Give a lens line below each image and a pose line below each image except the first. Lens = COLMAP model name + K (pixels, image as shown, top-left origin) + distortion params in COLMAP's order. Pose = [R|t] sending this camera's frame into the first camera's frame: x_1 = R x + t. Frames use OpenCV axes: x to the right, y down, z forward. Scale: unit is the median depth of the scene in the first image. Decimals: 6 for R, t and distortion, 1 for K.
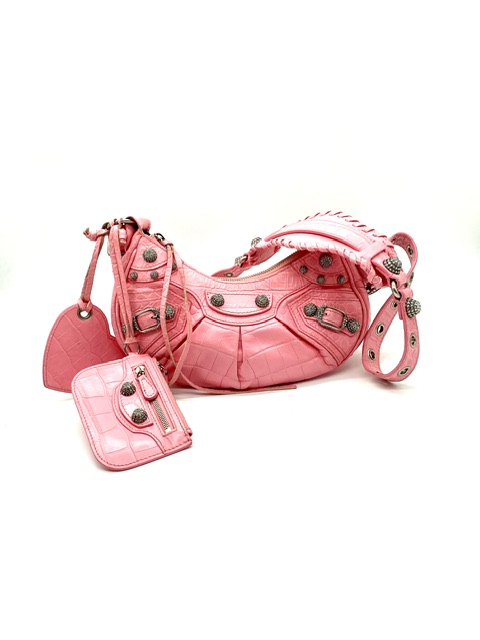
lens RADIAL K [[665.5, 0, 240.0], [0, 665.5, 320.0], [0, 0, 1]] dist [0.136863, -0.006126]
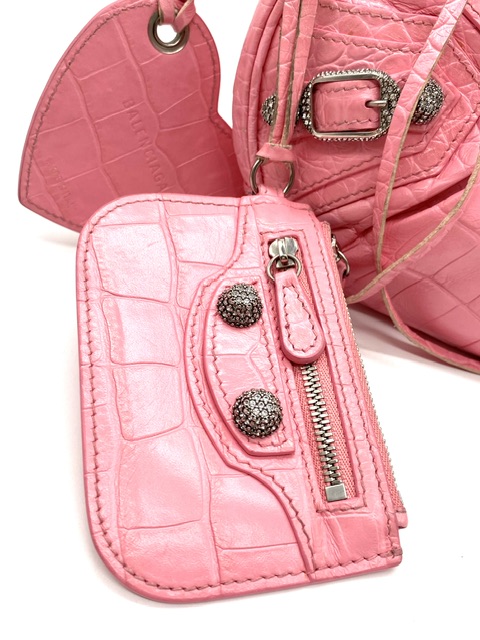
lens RADIAL K [[665.5, 0, 240.0], [0, 665.5, 320.0], [0, 0, 1]] dist [0.136863, -0.006126]
pose [[0.952791, 0.303510, -0.008439, -0.154506], [-0.287040, 0.909454, 0.300835, 0.010612], [0.098982, -0.284211, 0.953639, 0.651373]]
